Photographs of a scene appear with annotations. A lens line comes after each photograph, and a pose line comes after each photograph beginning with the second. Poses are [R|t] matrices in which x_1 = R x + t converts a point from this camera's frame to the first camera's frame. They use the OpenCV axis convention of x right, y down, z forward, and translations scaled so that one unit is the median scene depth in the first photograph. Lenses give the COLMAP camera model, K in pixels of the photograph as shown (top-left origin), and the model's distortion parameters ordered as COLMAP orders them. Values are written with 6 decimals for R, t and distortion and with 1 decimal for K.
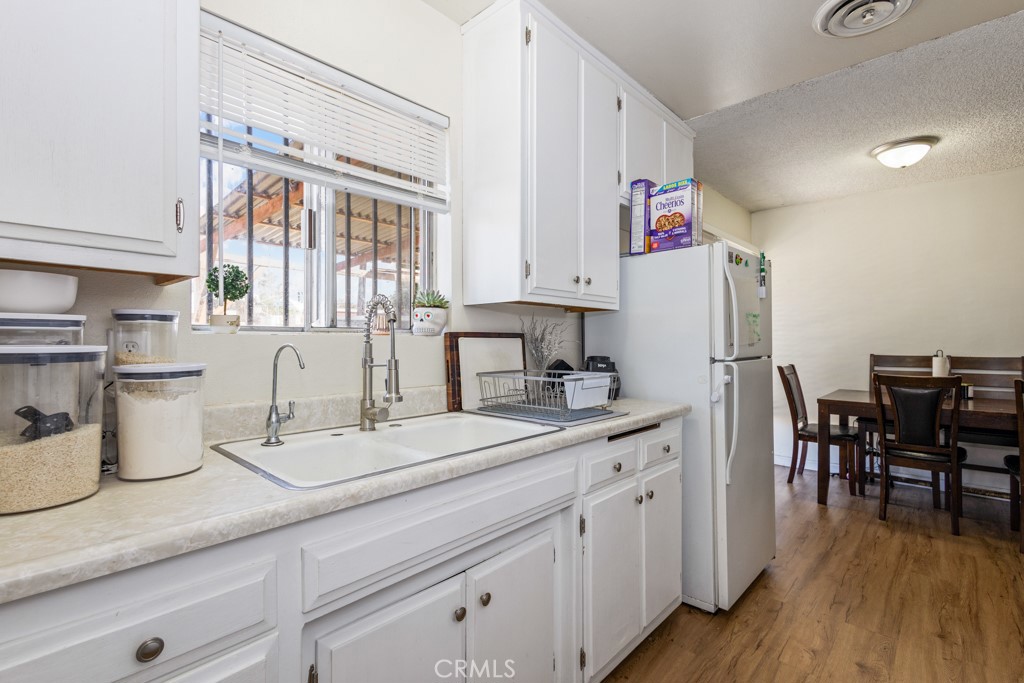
lens RADIAL K [[475.3, 0, 513.3], [0, 475.3, 339.9], [0, 0, 1]] dist [0.003044, -0.002463]
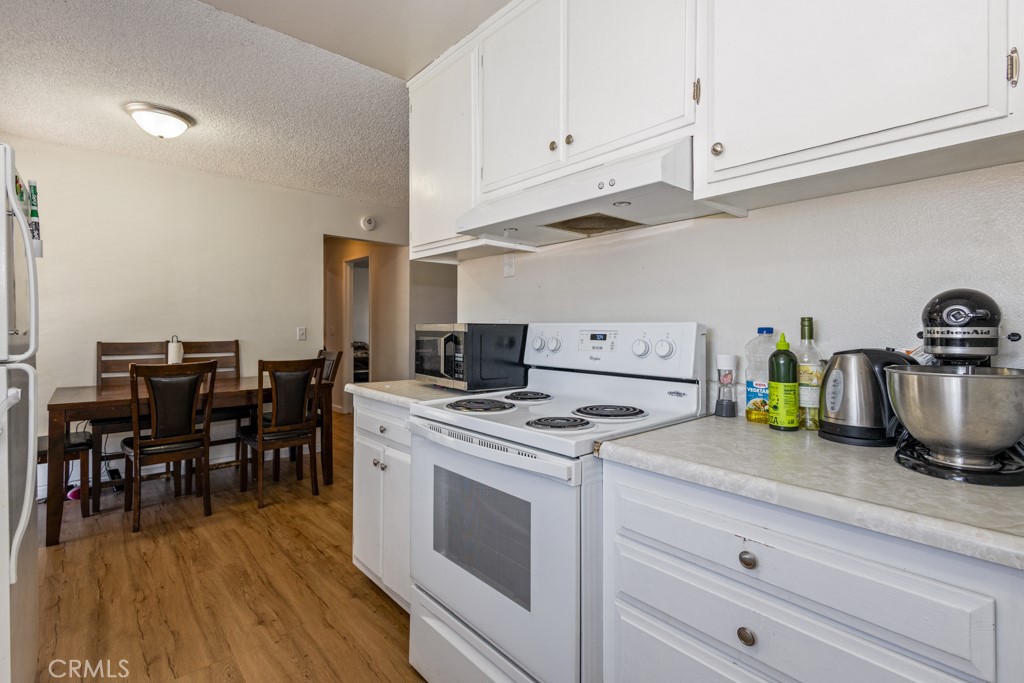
lens RADIAL K [[475.3, 0, 517.3], [0, 475.3, 324.0], [0, 0, 1]] dist [0.003044, -0.002463]
pose [[0.091969, 0.004427, 0.995752, -0.031001], [-0.002514, 0.999988, -0.004214, 0.000244], [-0.995759, -0.002116, 0.091979, 0.242010]]
